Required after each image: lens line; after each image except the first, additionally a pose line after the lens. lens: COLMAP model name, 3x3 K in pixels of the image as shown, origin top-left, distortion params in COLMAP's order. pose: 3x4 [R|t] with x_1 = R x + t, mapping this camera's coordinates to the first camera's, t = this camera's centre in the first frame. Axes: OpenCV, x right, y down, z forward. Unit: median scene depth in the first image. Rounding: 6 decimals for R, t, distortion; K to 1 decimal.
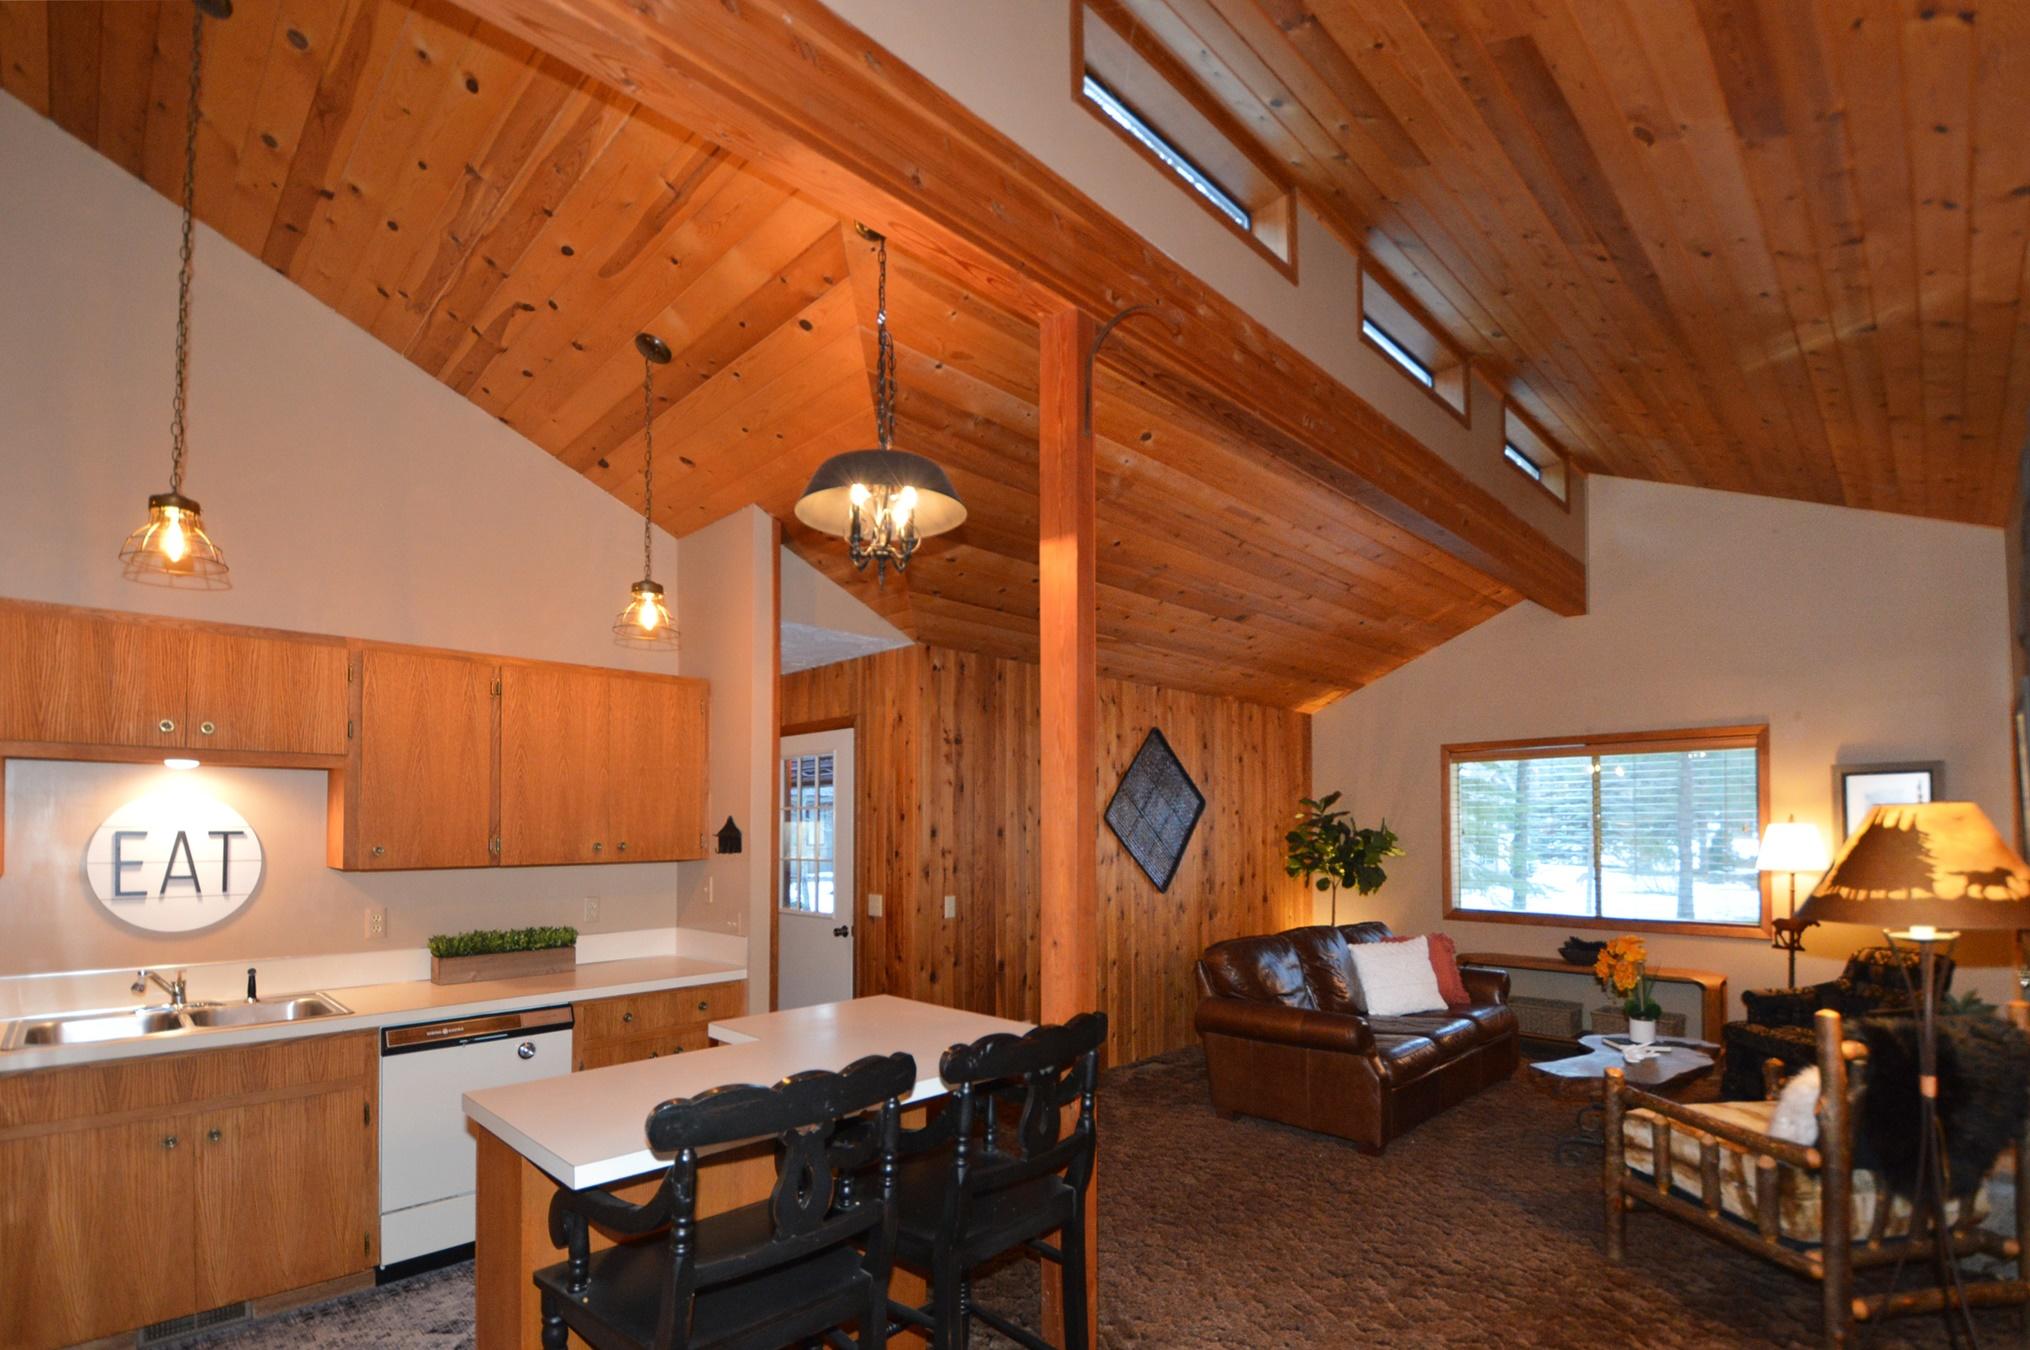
lens RADIAL K [[922.5, 0, 974.7], [0, 922.5, 778.5], [0, 0, 1]] dist [0.007089, -0.018286]
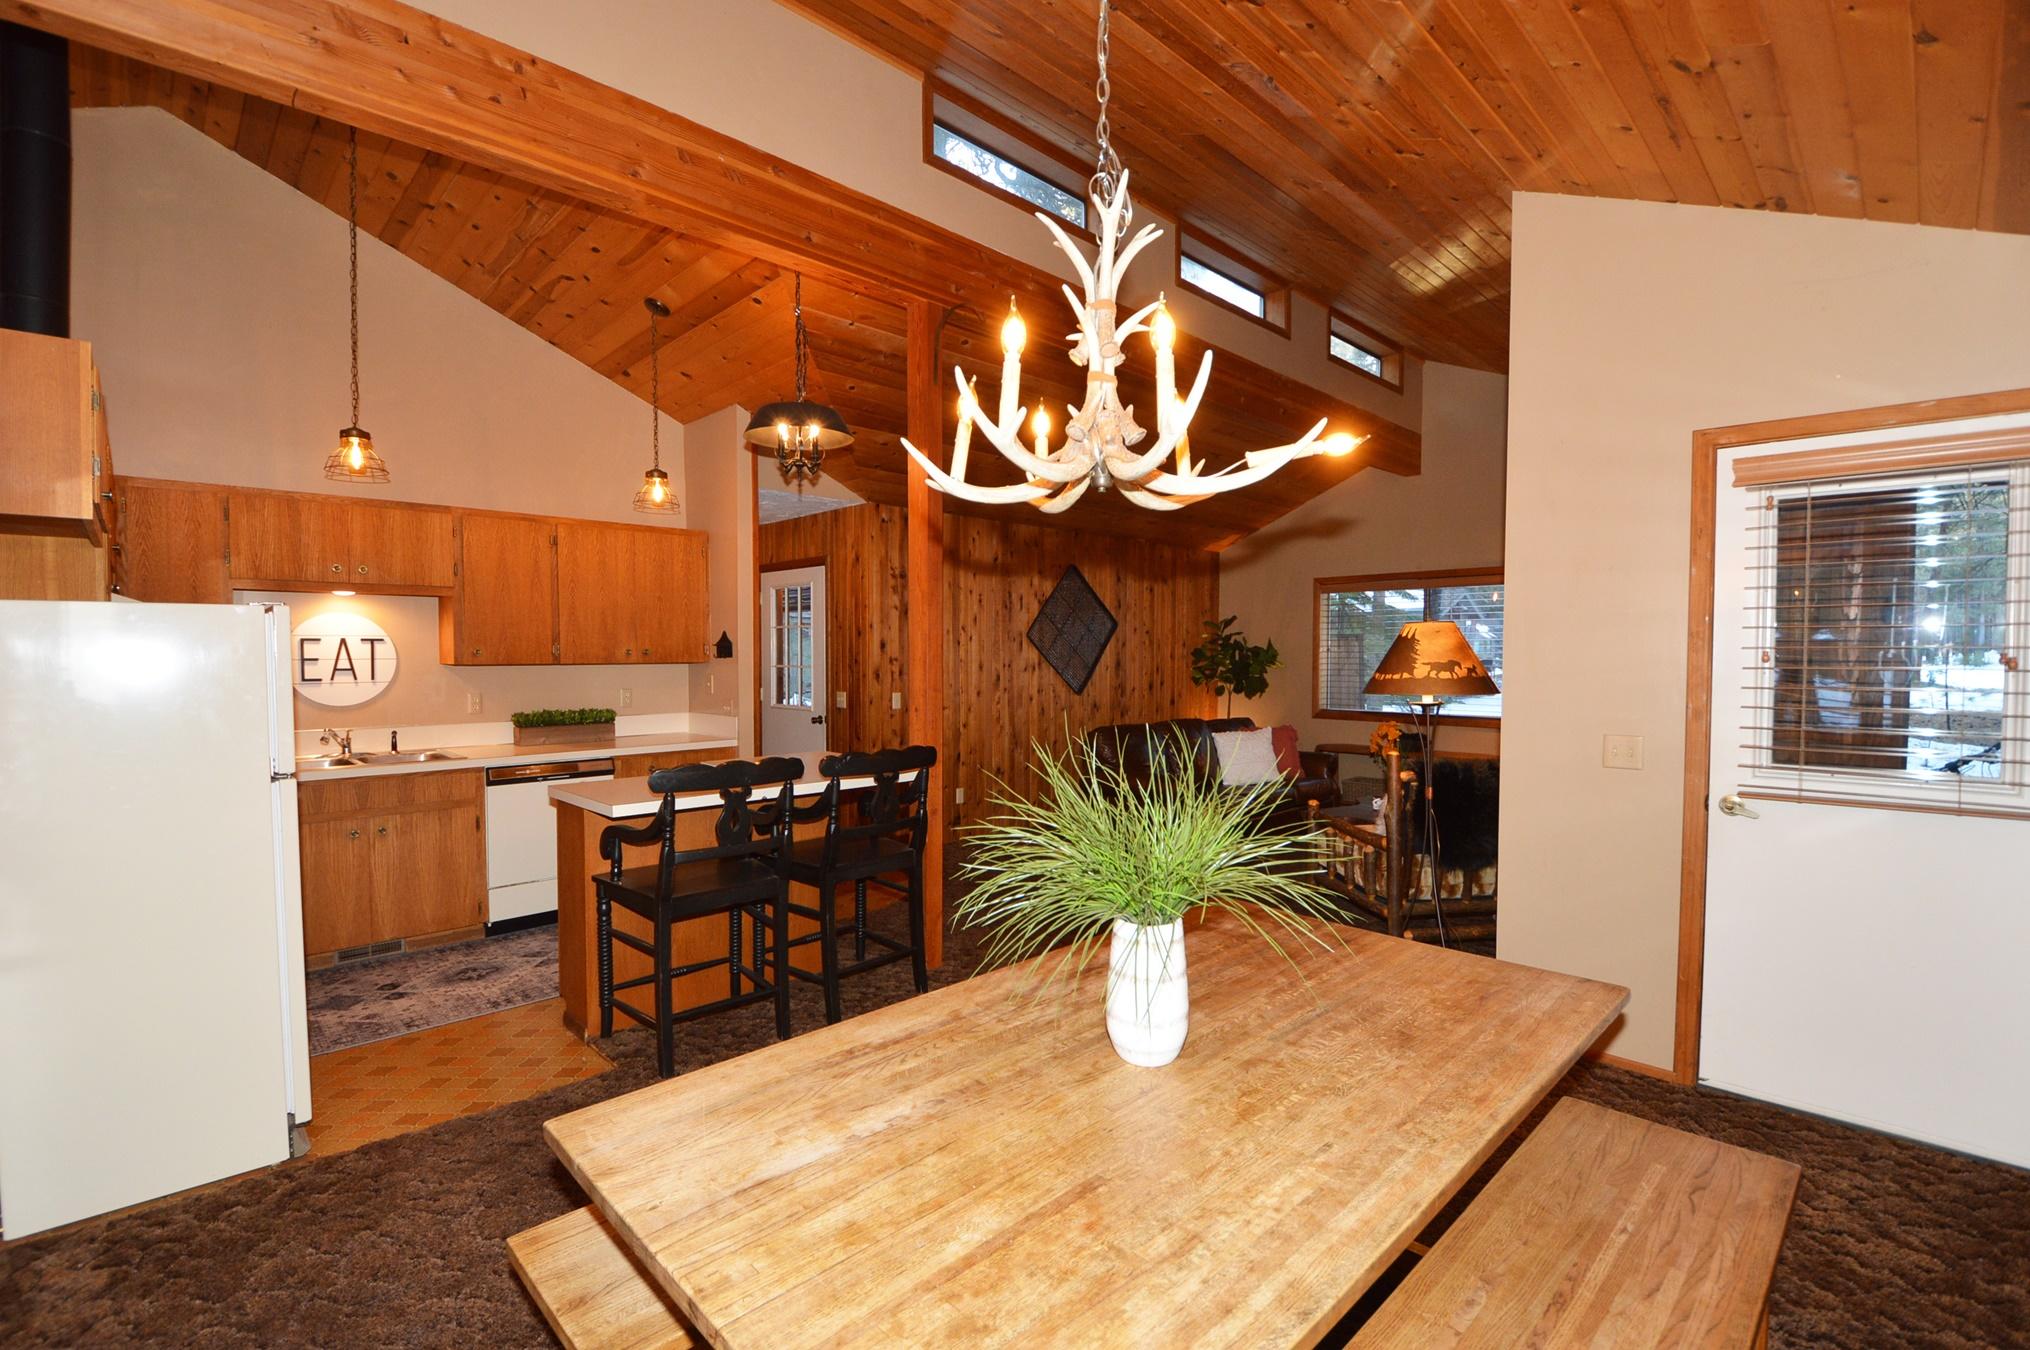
lens RADIAL K [[895.1, 0, 1022.2], [0, 895.1, 664.2], [0, 0, 1]] dist [-0.005954, -0.000684]
pose [[0.999858, 0.003894, 0.016422, 0.211494], [-0.004989, 0.997730, 0.067153, -0.002242], [-0.016123, -0.067226, 0.997608, -0.463497]]
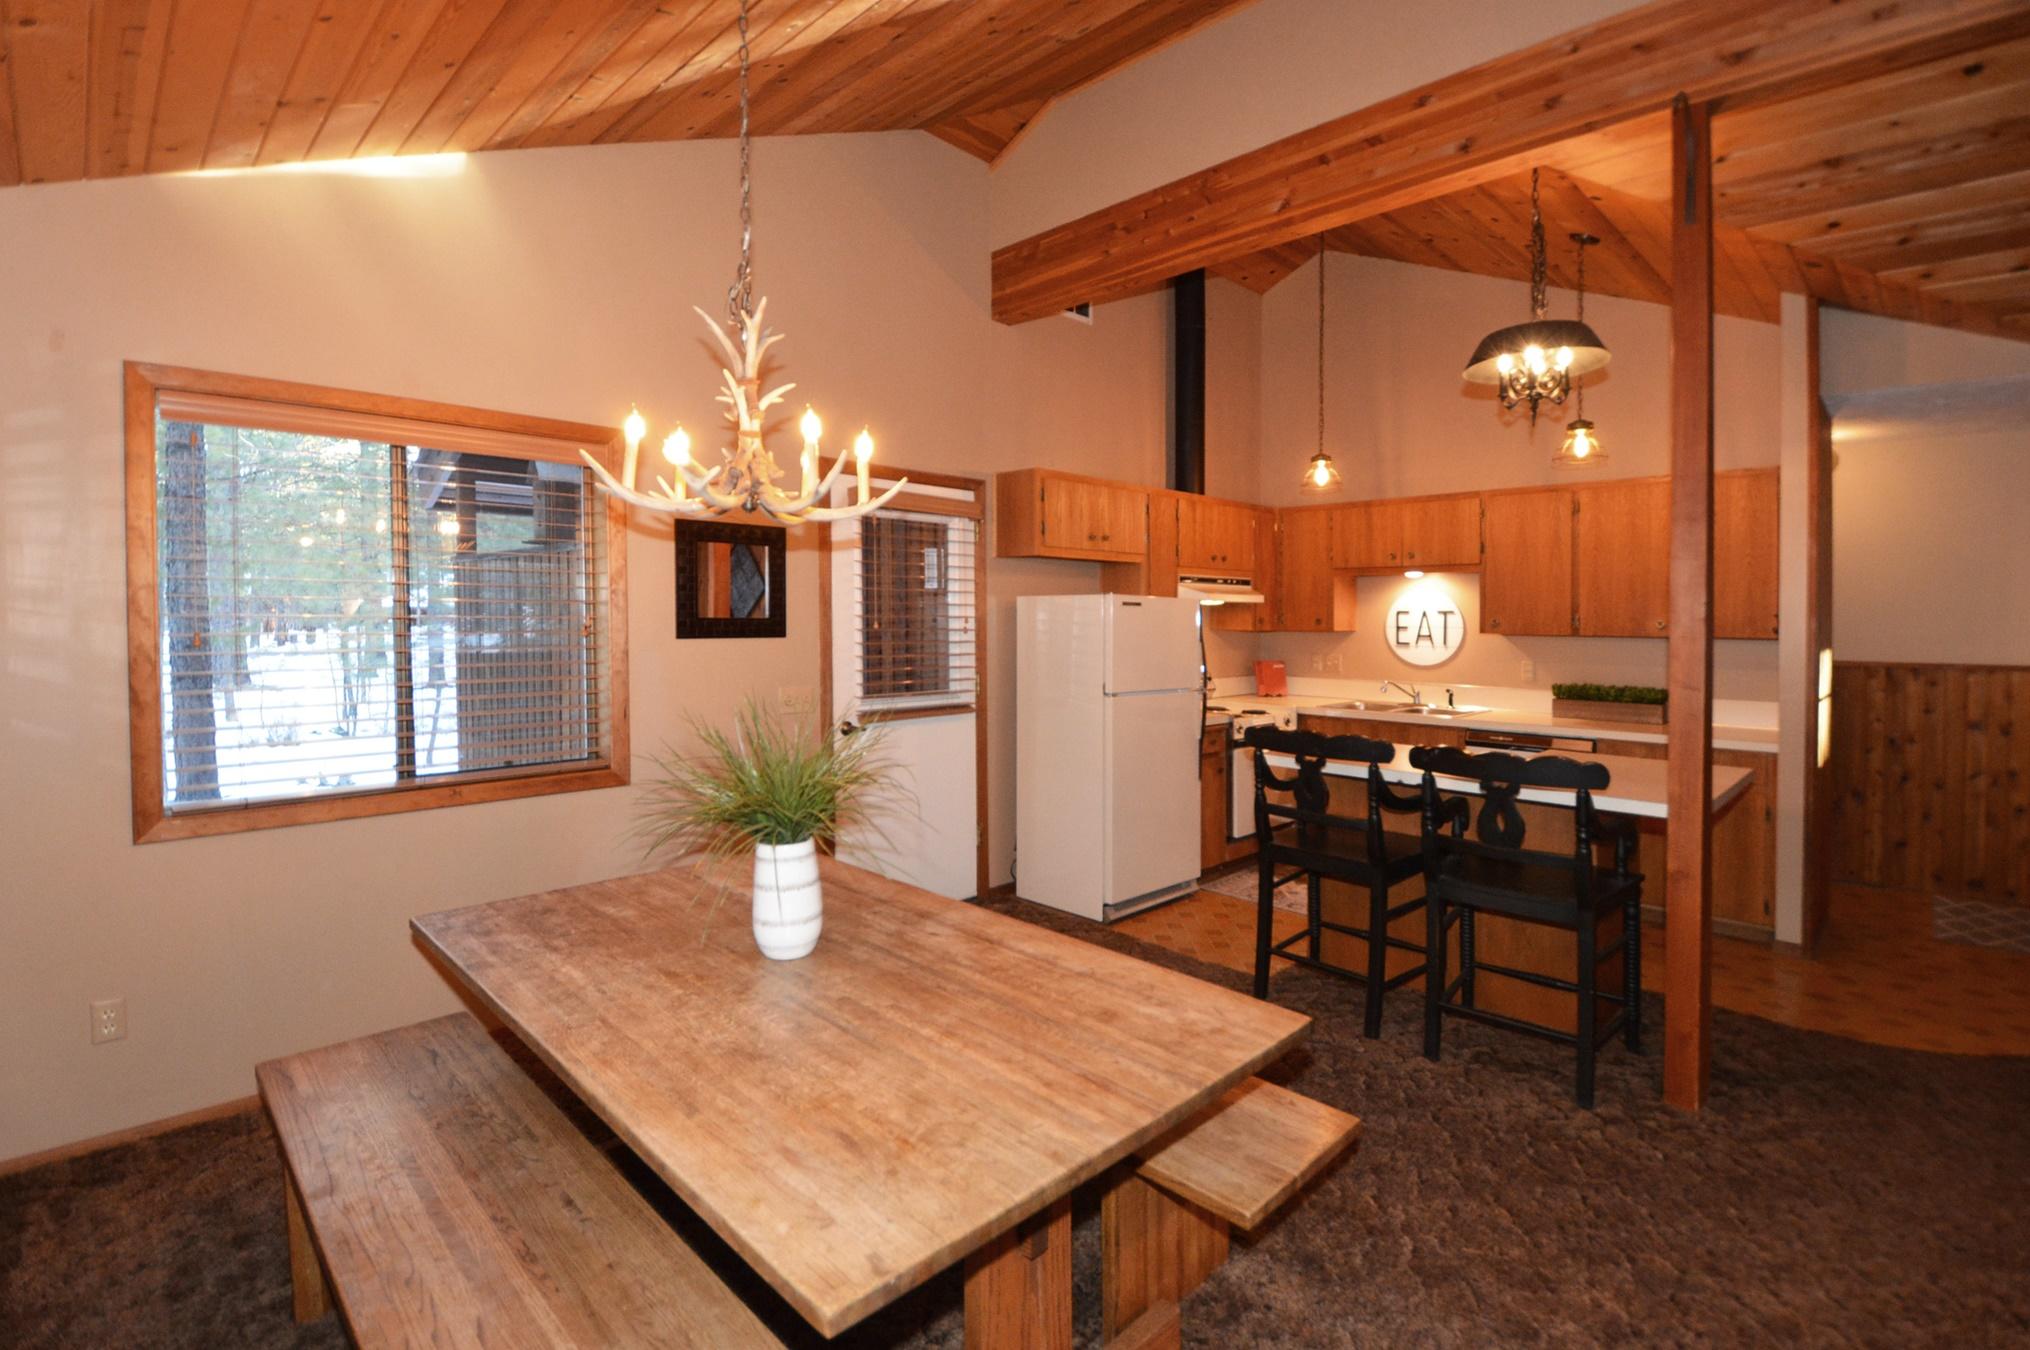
lens RADIAL K [[913.5, 0, 1053.9], [0, 913.5, 641.5], [0, 0, 1]] dist [0.003830, -0.013241]
pose [[0.063870, 0.031688, -0.997455, 0.908633], [0.049857, 0.998146, 0.034903, 0.018867], [0.996712, -0.051959, 0.062172, 0.156582]]
